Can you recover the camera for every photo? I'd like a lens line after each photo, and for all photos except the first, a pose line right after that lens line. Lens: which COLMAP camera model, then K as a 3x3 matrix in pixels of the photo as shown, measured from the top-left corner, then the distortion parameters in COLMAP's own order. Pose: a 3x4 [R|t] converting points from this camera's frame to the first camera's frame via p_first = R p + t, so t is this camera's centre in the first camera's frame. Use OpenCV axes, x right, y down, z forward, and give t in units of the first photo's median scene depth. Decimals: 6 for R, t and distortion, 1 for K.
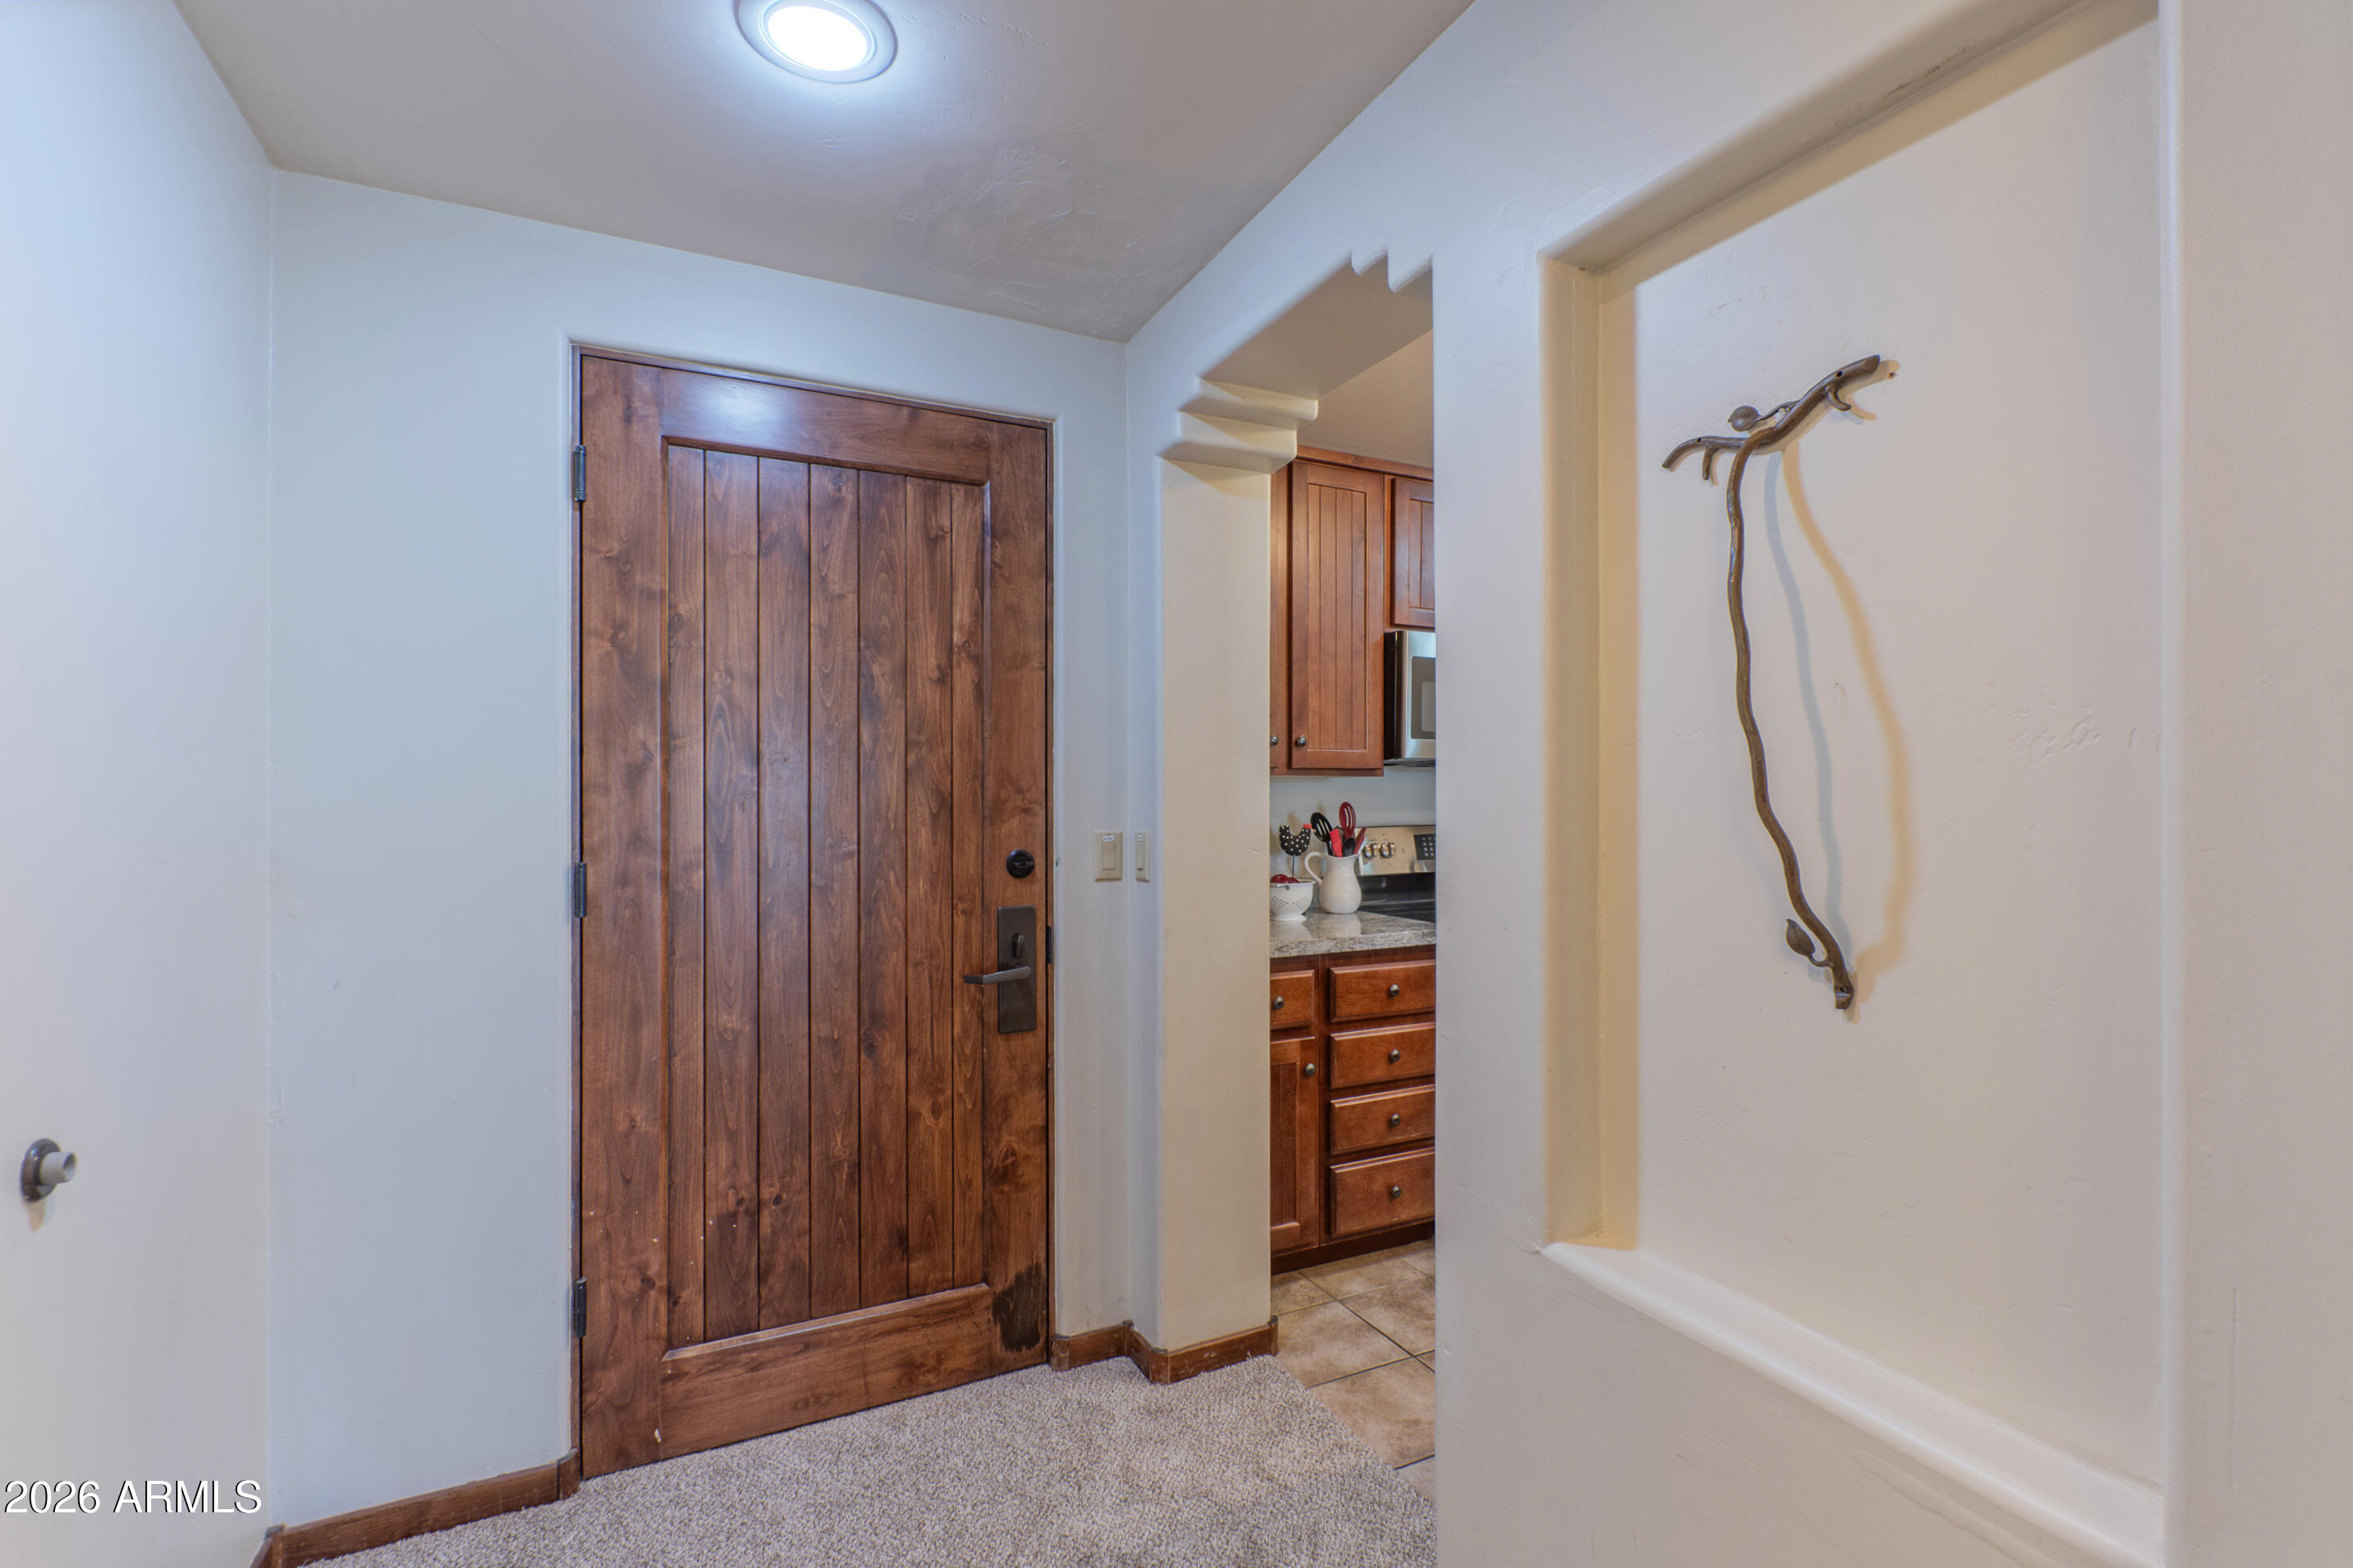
lens RADIAL K [[1045.2, 0, 1178.9], [0, 1045.2, 799.7], [0, 0, 1]] dist [0.006487, -0.002019]
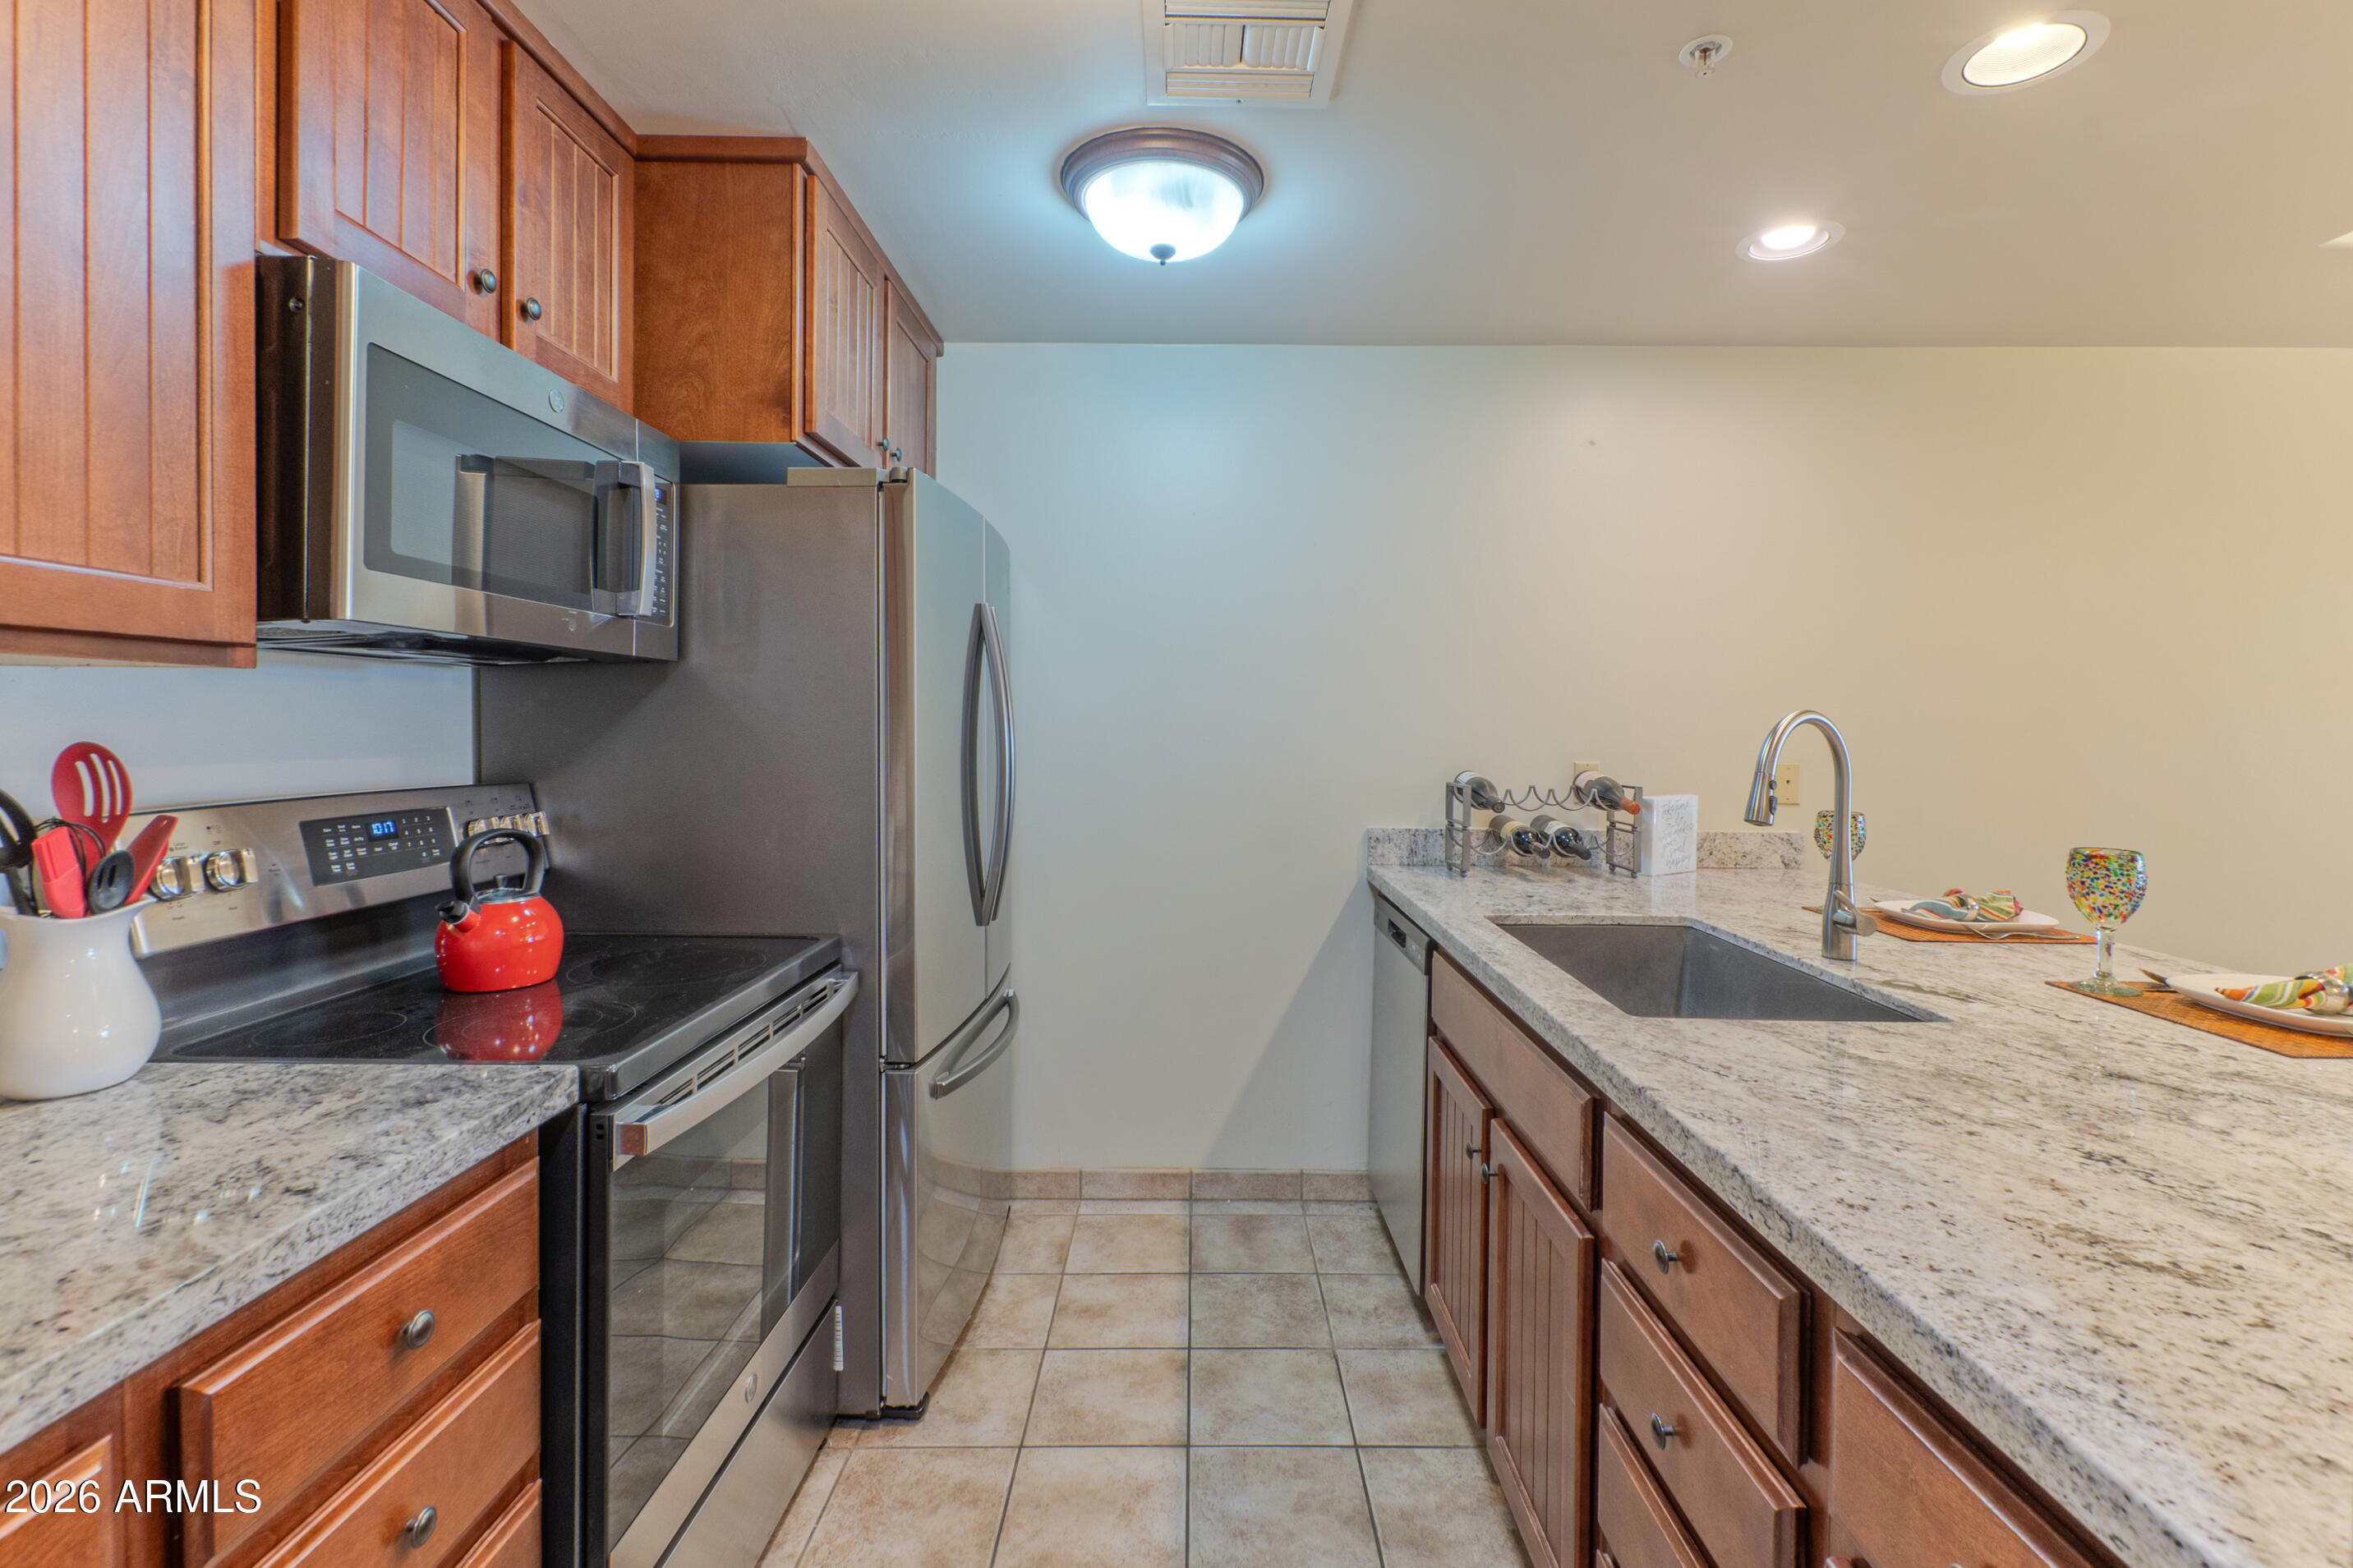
lens RADIAL K [[1045.2, 0, 1220.3], [0, 1045.2, 744.0], [0, 0, 1]] dist [0.006487, -0.002019]
pose [[0.435338, -0.007545, 0.900235, 0.029149], [-0.009622, 0.999869, 0.013033, -0.006452], [-0.900216, -0.014336, 0.435208, 0.802878]]
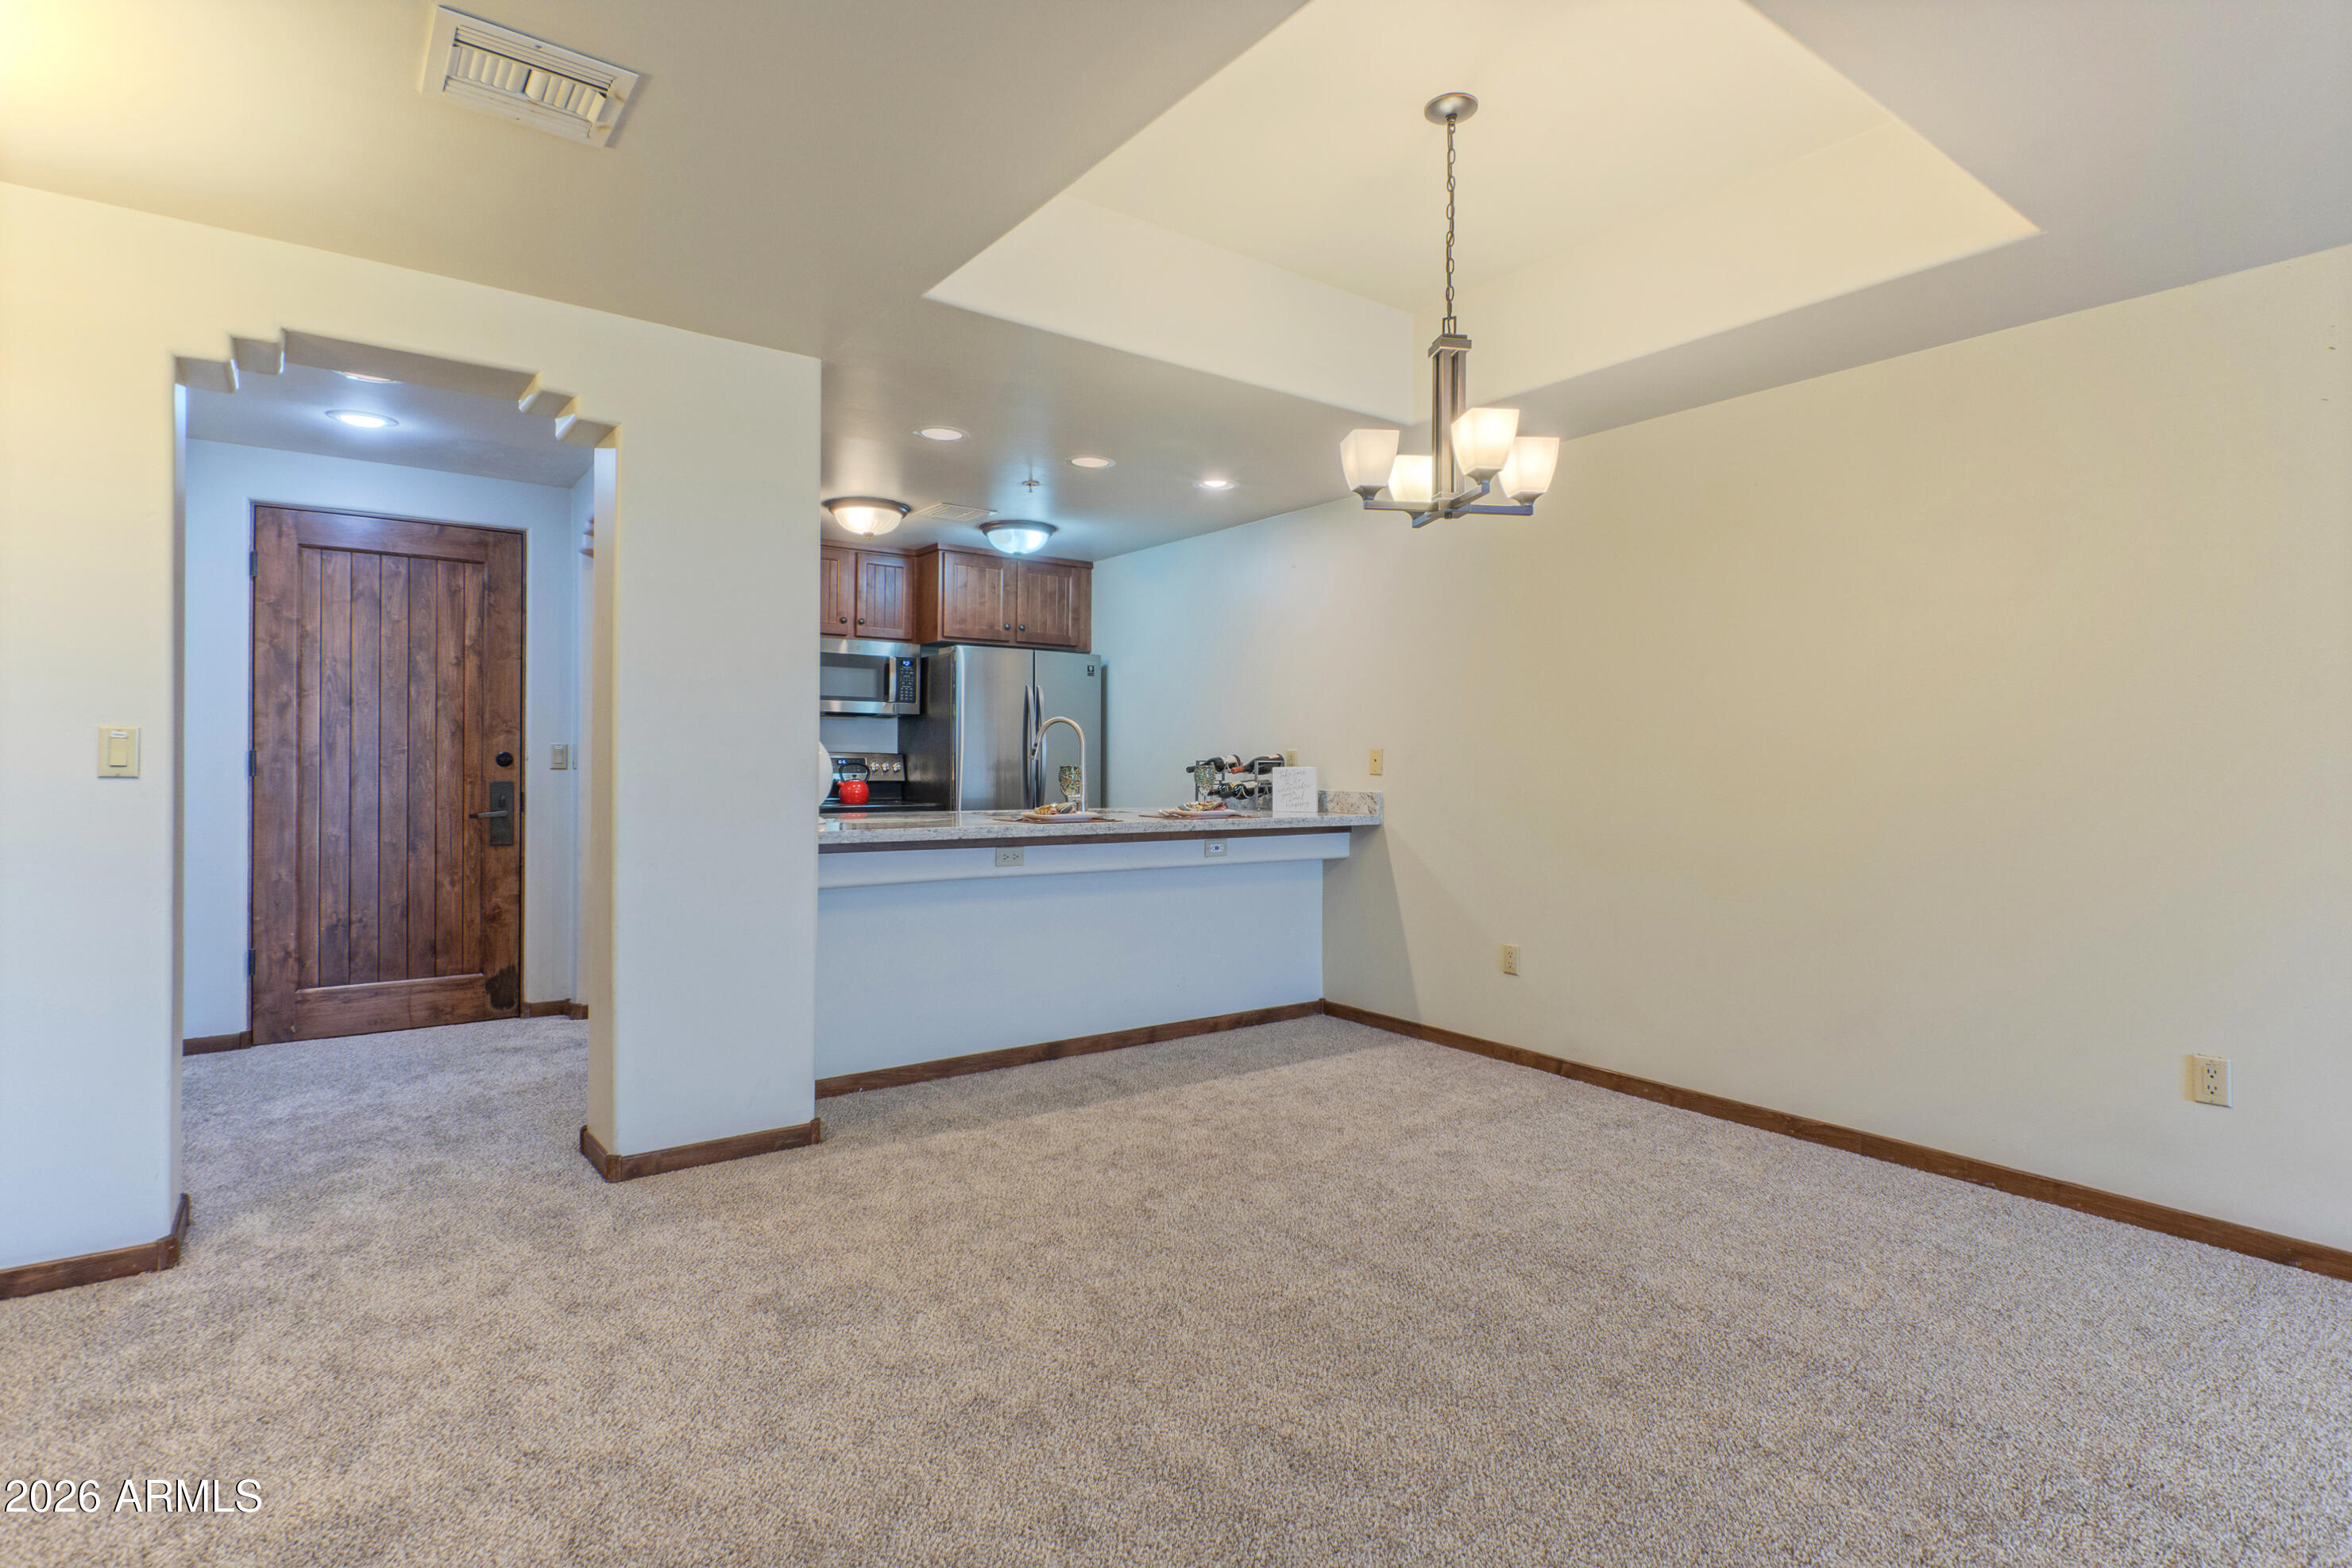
lens RADIAL K [[1157.0, 0, 1176.0], [0, 1157.0, 770.4], [0, 0, 1]] dist [0.002412, -0.001749]
pose [[0.984877, 0.008171, 0.173059, 0.719146], [-0.008859, 0.999956, 0.003205, 0.065967], [-0.173026, -0.004689, 0.984906, -1.360226]]
